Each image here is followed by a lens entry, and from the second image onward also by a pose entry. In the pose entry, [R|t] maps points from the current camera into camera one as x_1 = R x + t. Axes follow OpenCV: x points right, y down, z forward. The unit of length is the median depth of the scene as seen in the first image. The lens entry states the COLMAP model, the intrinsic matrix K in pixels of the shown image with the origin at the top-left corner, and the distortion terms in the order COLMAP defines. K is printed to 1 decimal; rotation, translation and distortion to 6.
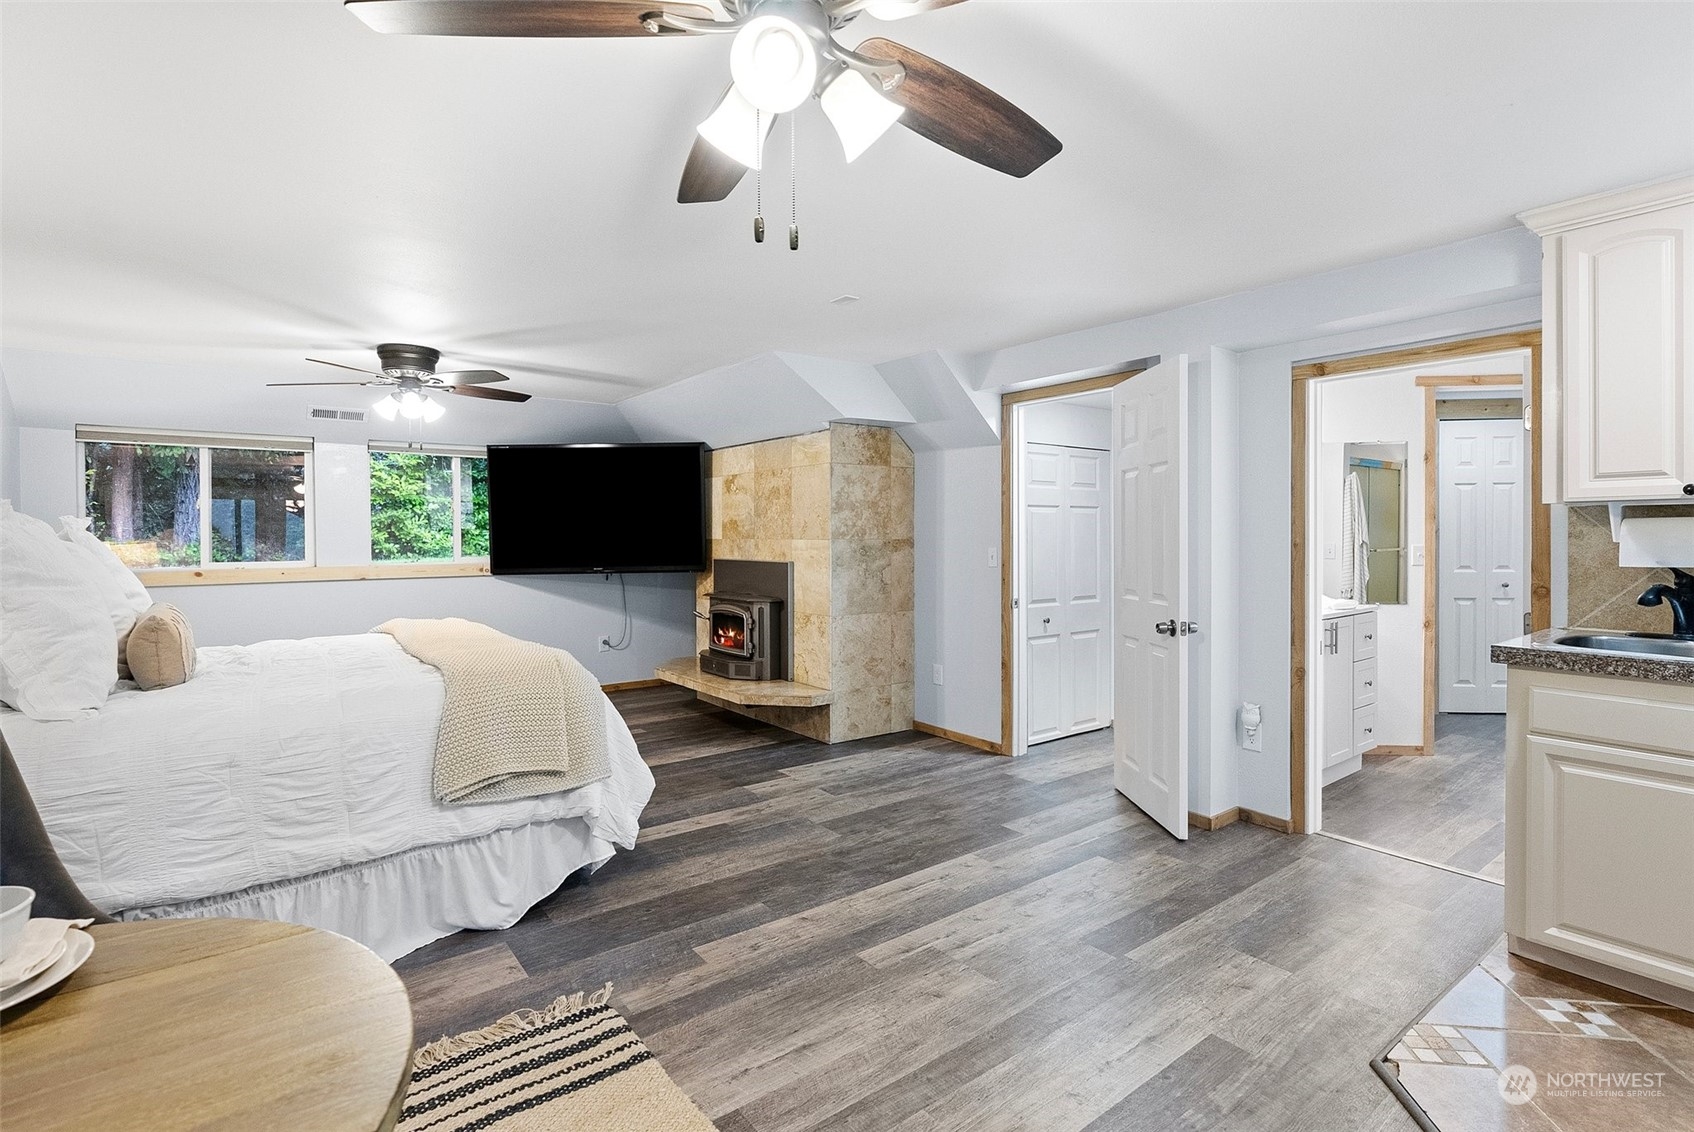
lens RADIAL K [[785.8, 0, 842.7], [0, 785.8, 539.8], [0, 0, 1]] dist [0.000599, 0.000380]
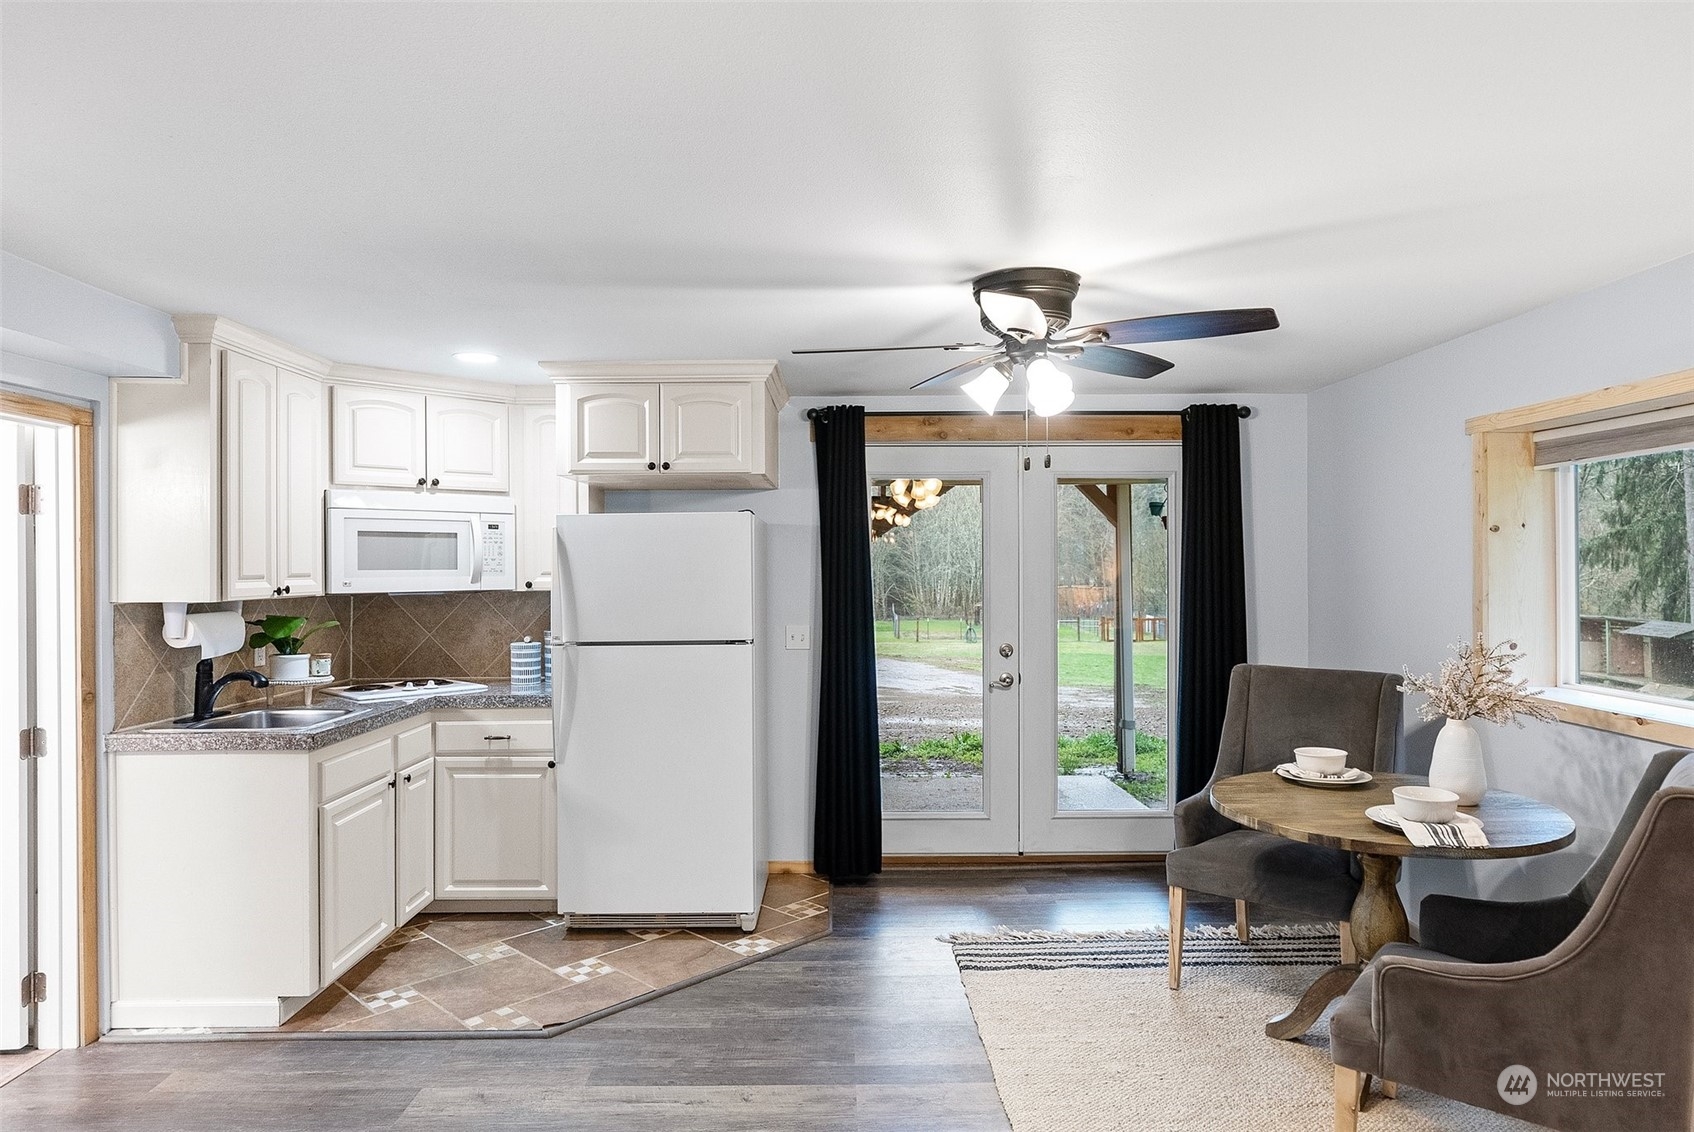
lens RADIAL K [[1015.8, 0, 847.0], [0, 1015.8, 566.0], [0, 0, 1]] dist [0.002264, 0.000602]
pose [[-0.812339, 0.008329, 0.583125, -0.578195], [0.009137, 0.999957, -0.001554, -0.087176], [-0.583113, 0.004066, -0.812381, 1.667841]]
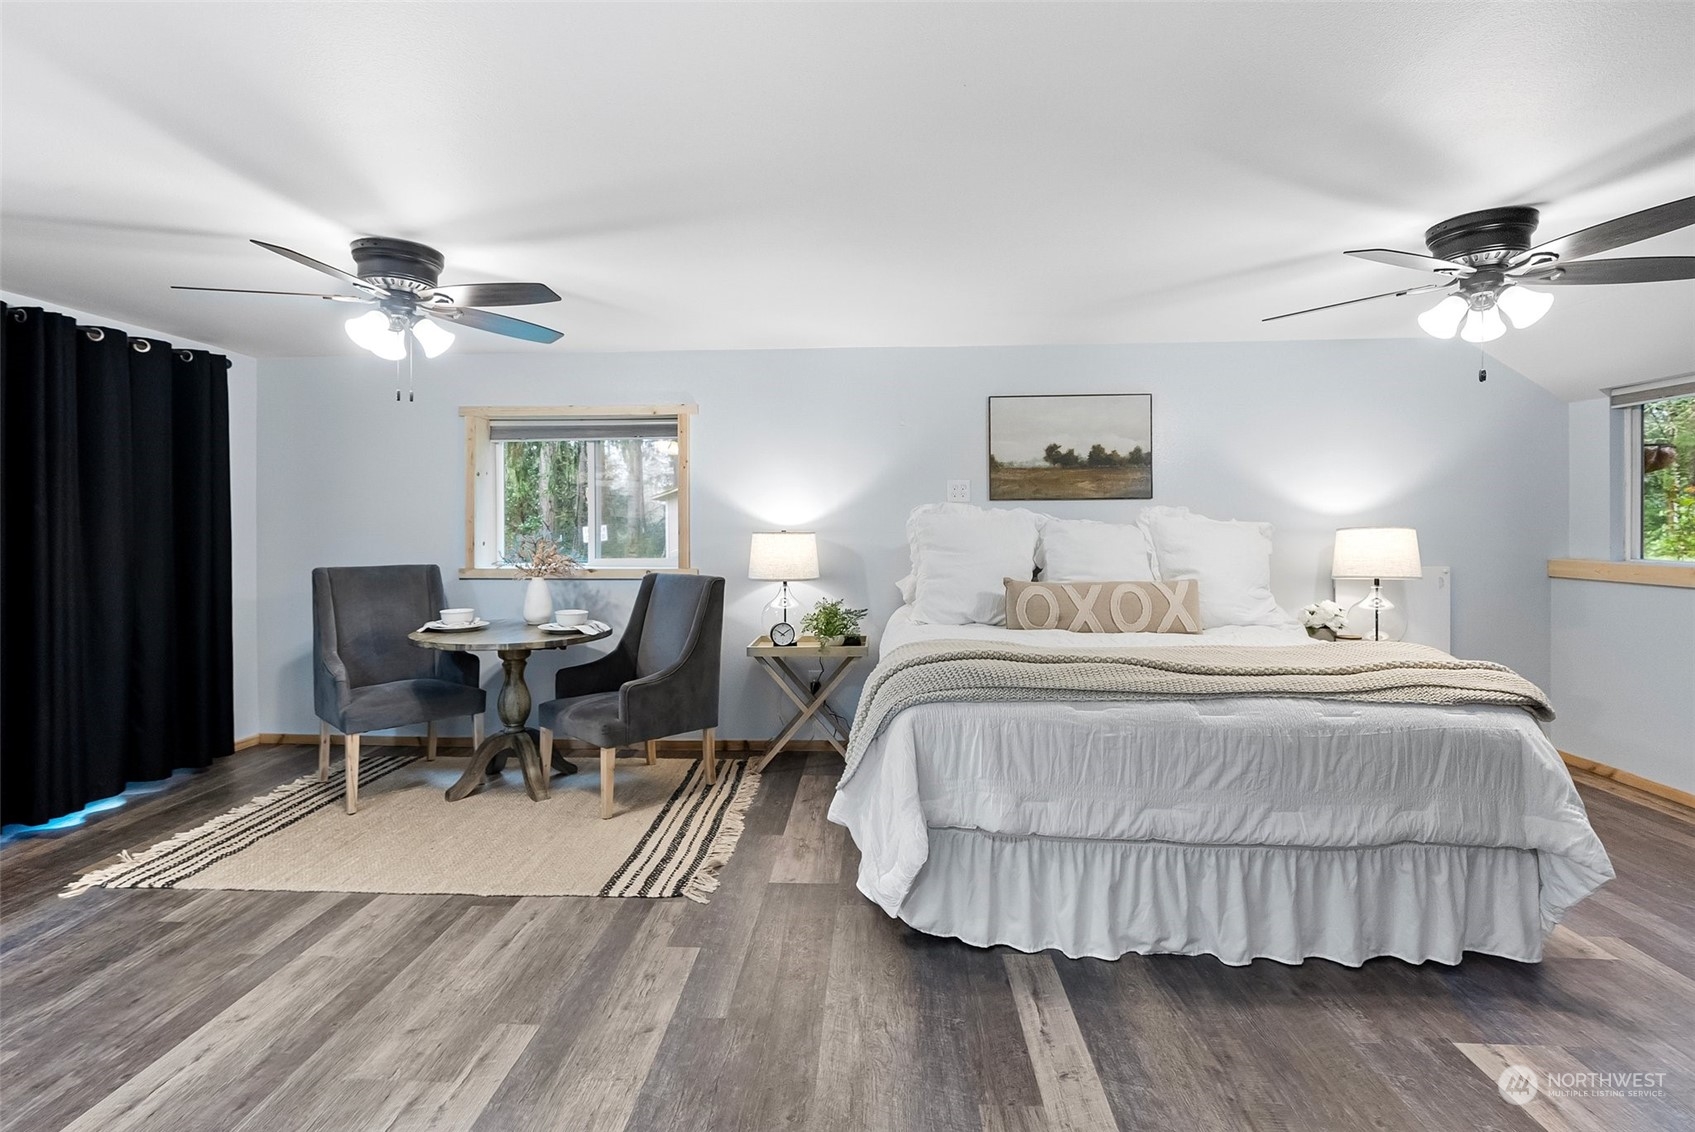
lens RADIAL K [[786.2, 0, 843.2], [0, 786.2, 539.7], [0, 0, 1]] dist [0.000599, 0.000380]
pose [[-0.636543, 0.021649, -0.770938, 0.464889], [0.004415, 0.999692, 0.024428, -0.015652], [0.771229, 0.012146, -0.636442, 1.840331]]
